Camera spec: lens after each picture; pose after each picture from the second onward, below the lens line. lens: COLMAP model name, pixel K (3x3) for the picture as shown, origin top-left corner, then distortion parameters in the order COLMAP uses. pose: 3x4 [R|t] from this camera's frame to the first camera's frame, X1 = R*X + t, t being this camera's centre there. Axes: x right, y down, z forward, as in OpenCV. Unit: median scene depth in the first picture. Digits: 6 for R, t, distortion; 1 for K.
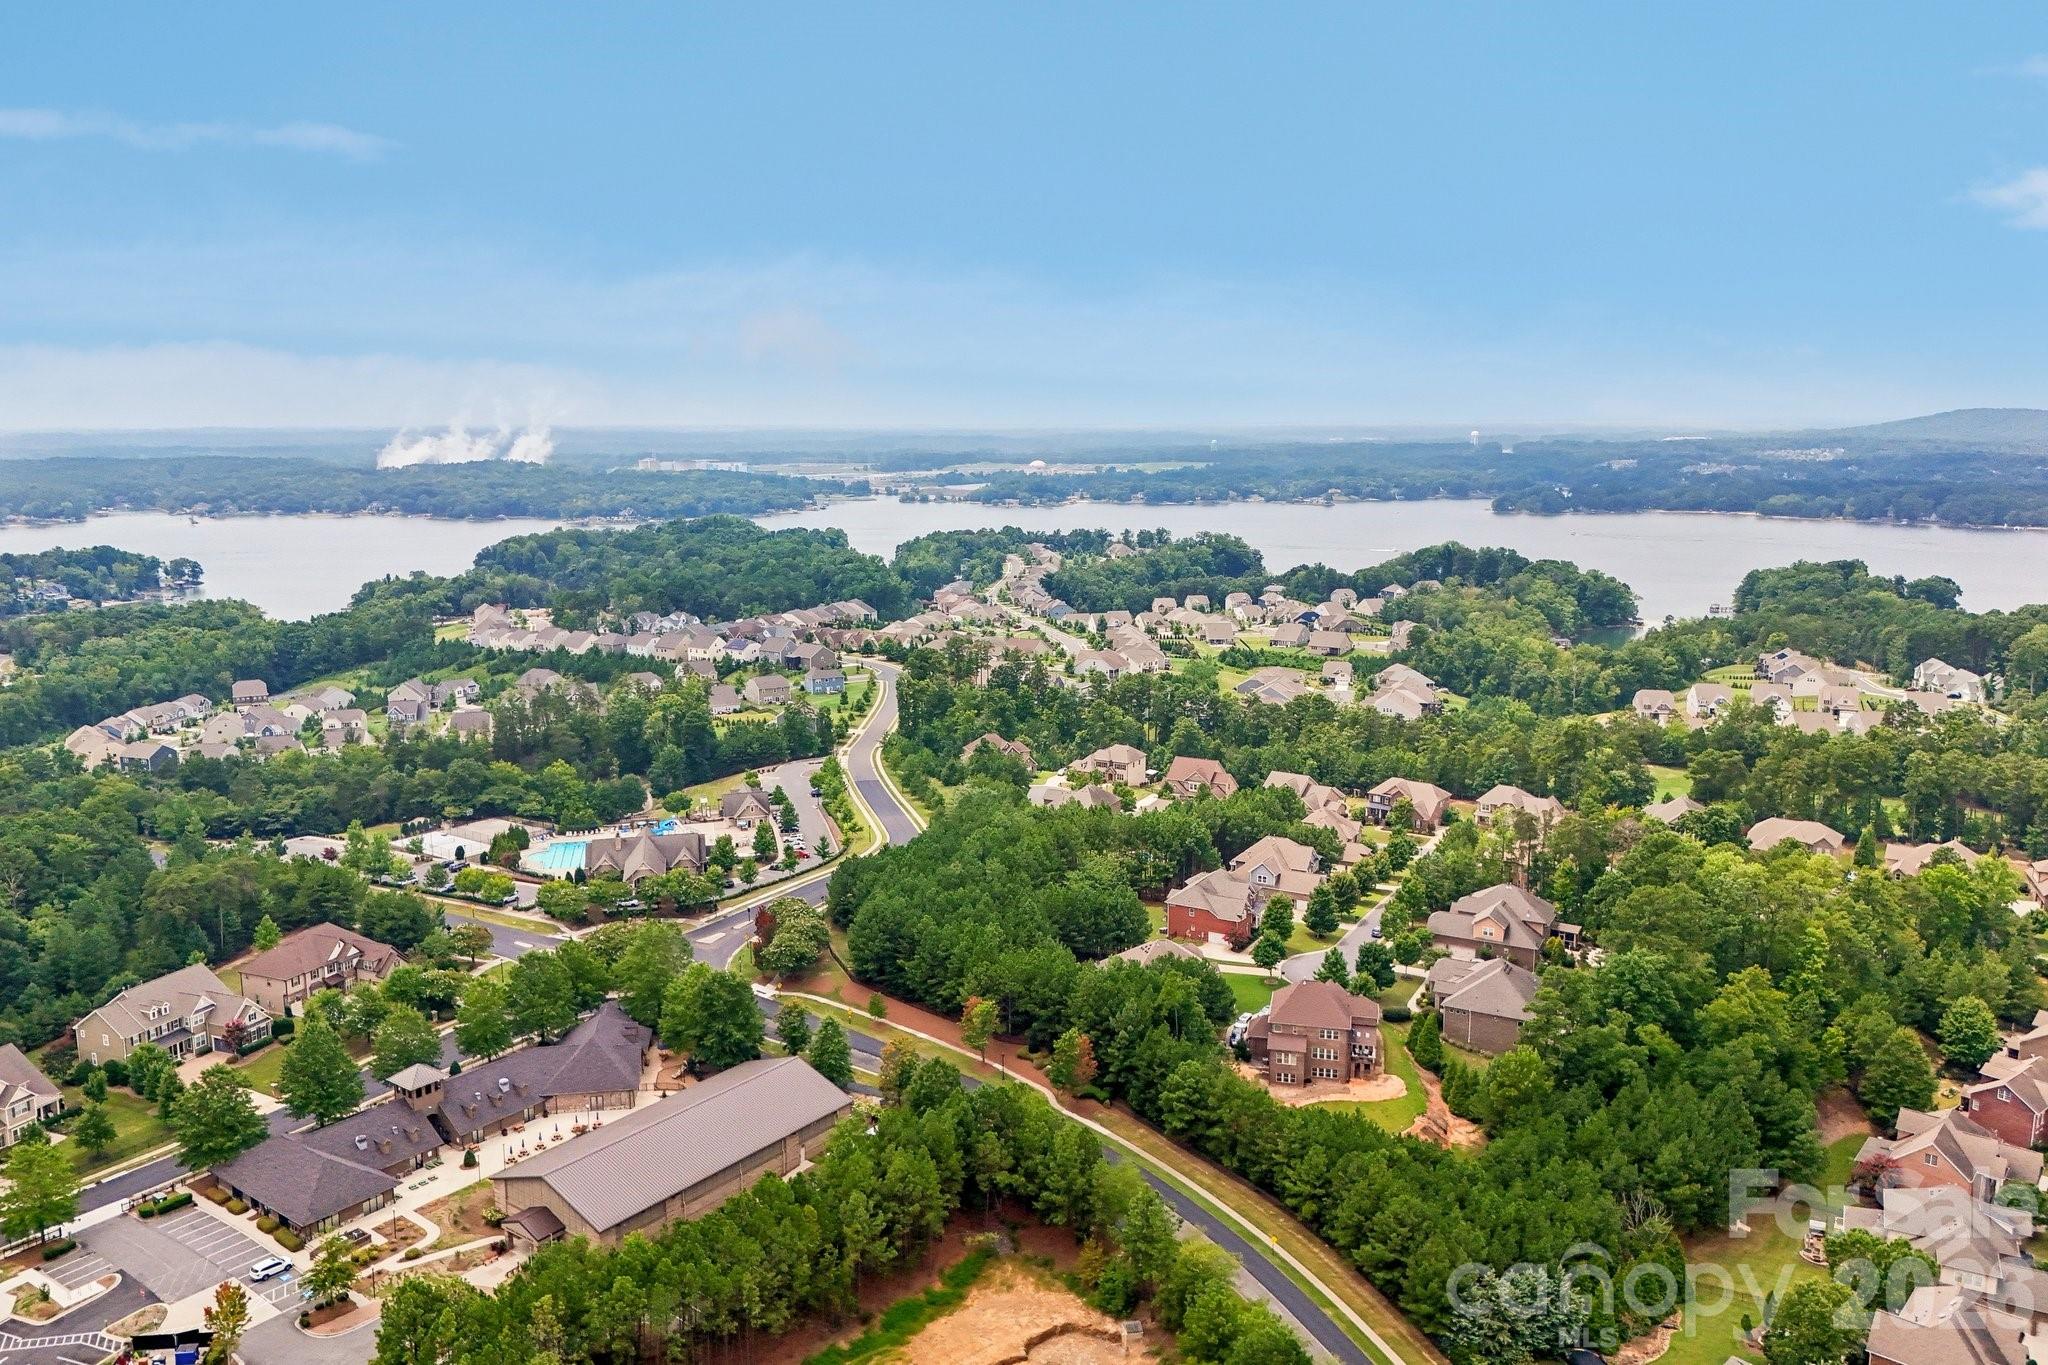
lens RADIAL K [[1499.3, 0, 1024.0], [0, 1499.3, 682.5], [0, 0, 1]] dist [0.074084, -0.072294]
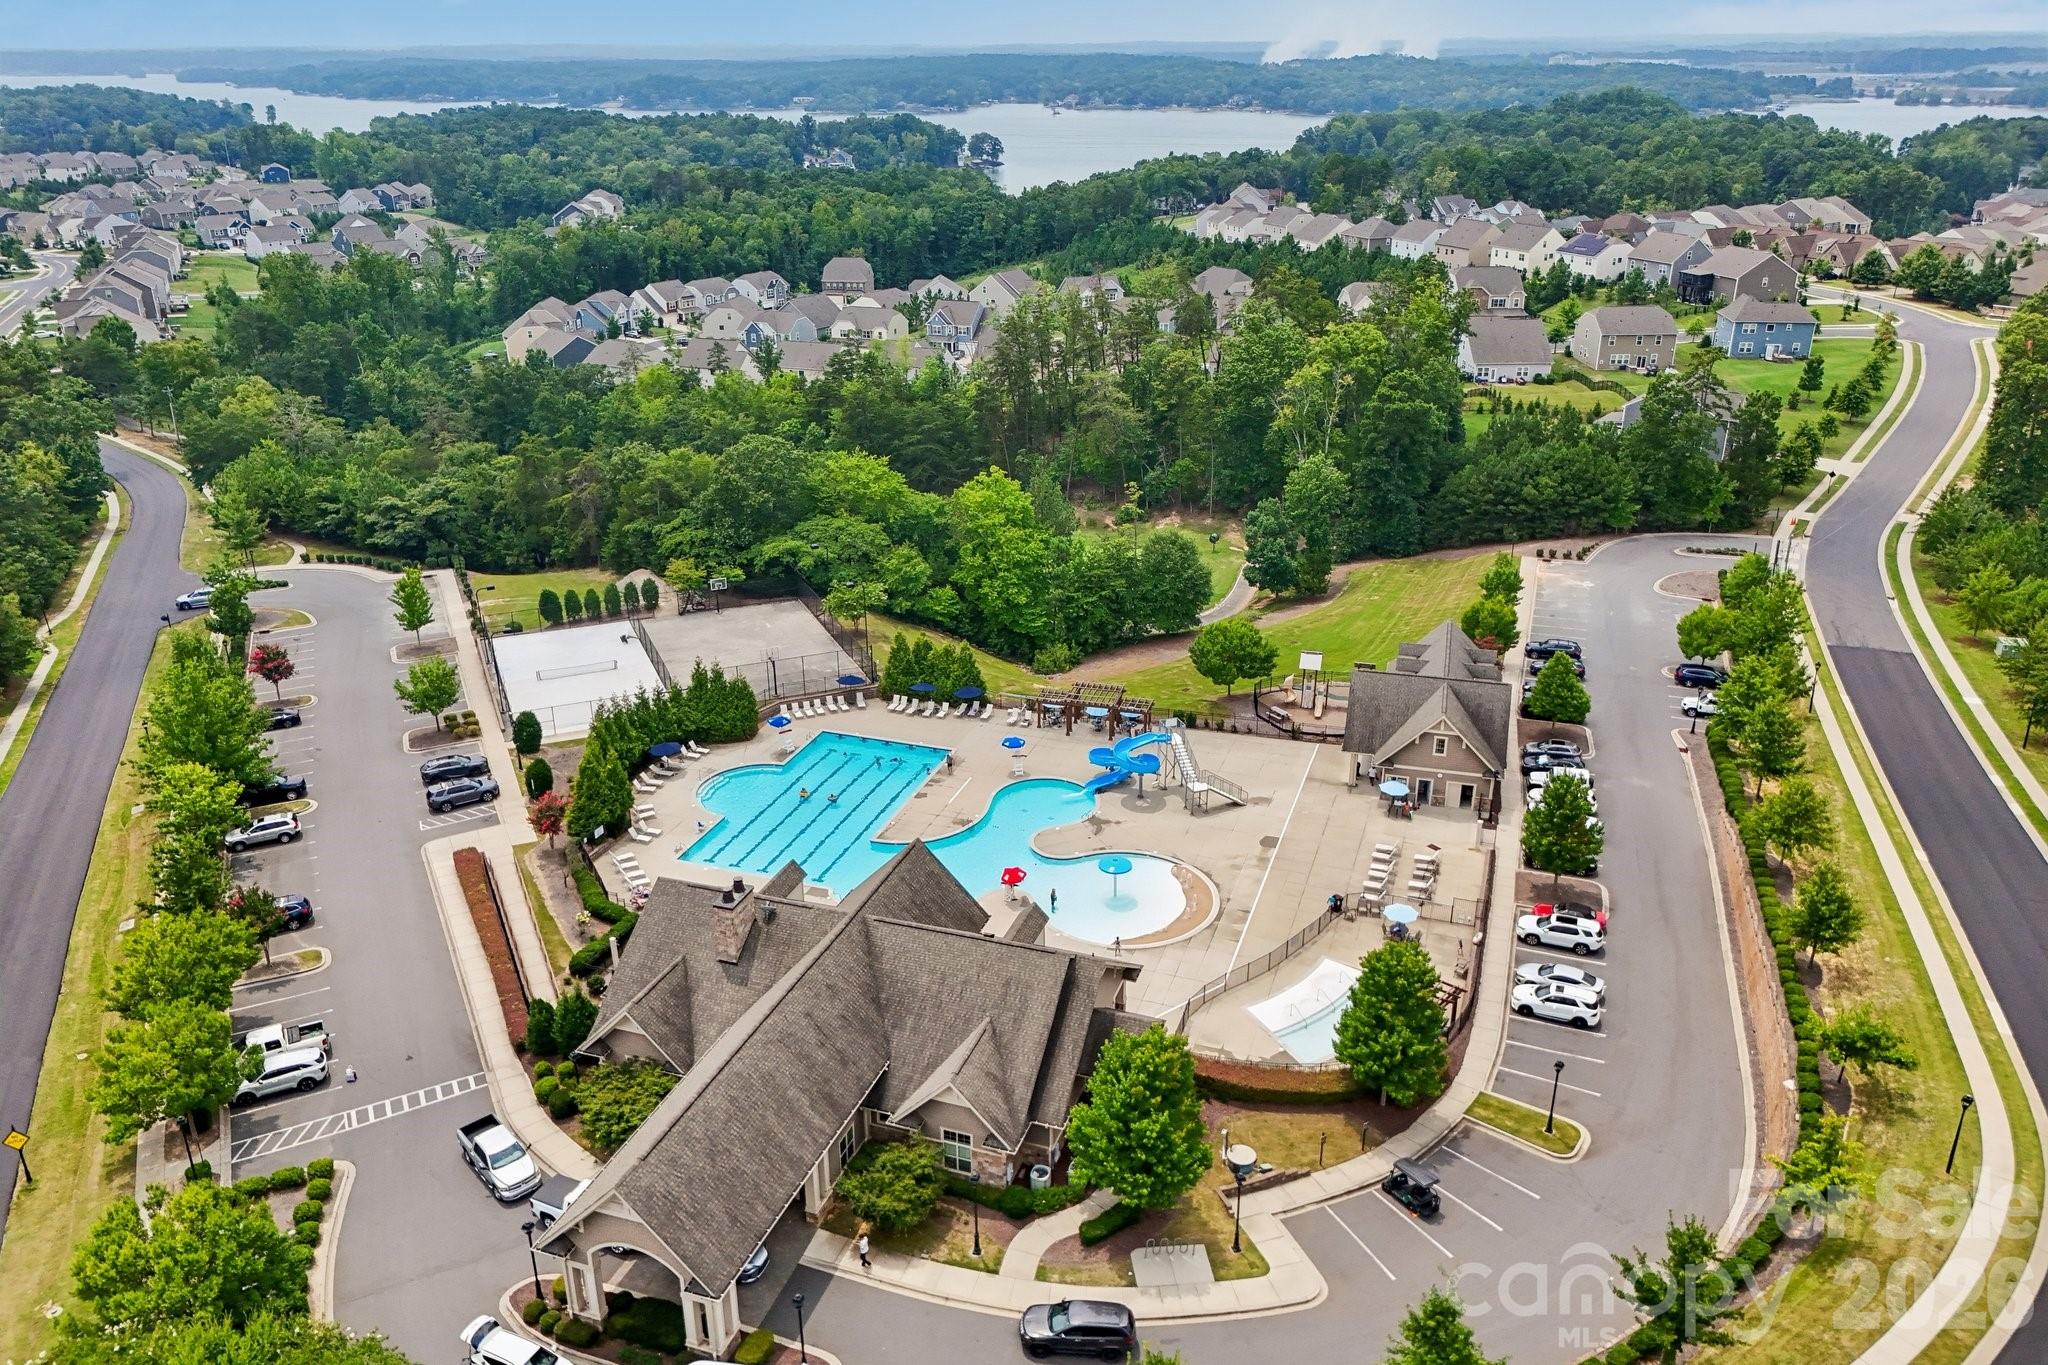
lens RADIAL K [[1499.3, 0, 1024.0], [0, 1499.3, 682.5], [0, 0, 1]] dist [0.074084, -0.072294]
pose [[0.844974, 0.205511, -0.493745, -0.067693], [-0.087132, 0.963786, 0.252041, 0.004737], [0.527662, -0.169947, 0.832281, 0.449853]]
